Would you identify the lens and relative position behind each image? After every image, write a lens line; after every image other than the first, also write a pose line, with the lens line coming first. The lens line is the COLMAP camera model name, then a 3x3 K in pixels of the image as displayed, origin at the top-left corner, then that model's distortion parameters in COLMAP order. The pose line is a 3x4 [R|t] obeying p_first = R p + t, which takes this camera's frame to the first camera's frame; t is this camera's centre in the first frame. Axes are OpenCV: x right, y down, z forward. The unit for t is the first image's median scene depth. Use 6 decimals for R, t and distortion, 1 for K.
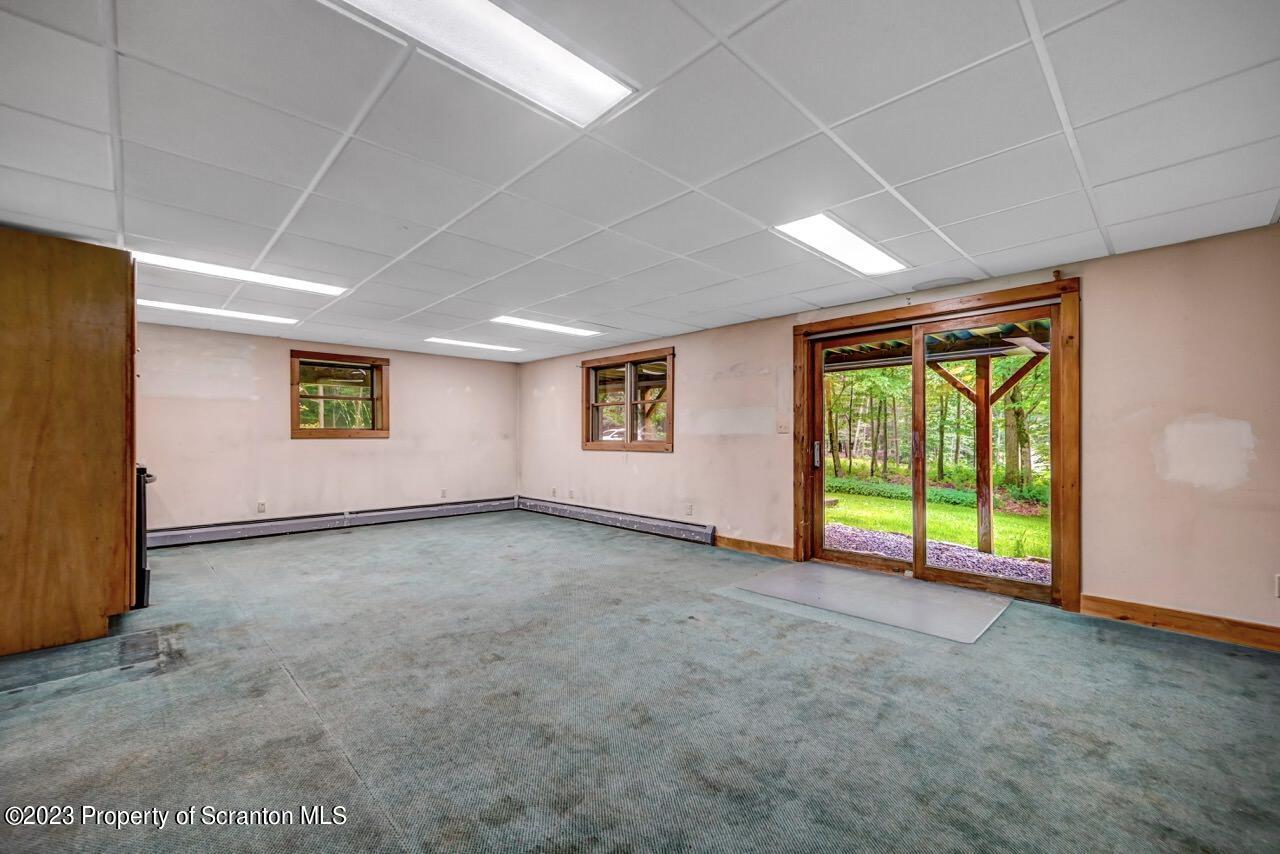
lens RADIAL K [[520.3, 0, 639.4], [0, 520.3, 429.8], [0, 0, 1]] dist [-0.001599, 0.000119]
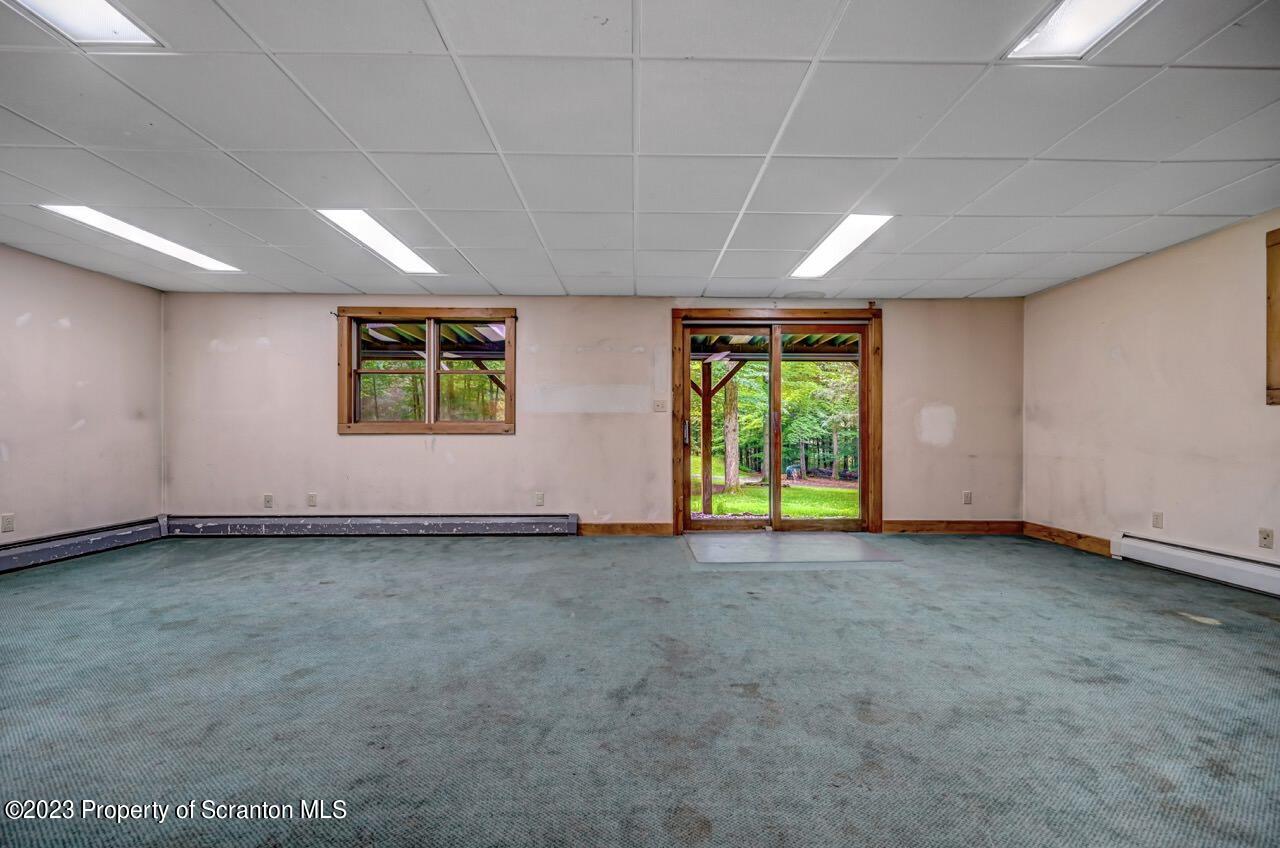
lens RADIAL K [[522.2, 0, 643.1], [0, 522.2, 429.2], [0, 0, 1]] dist [-0.001375, 0.000586]
pose [[0.681396, 0.008006, 0.731871, -0.503999], [-0.008396, 0.999960, -0.003121, 0.044732], [-0.731867, -0.004018, 0.681436, 0.336632]]
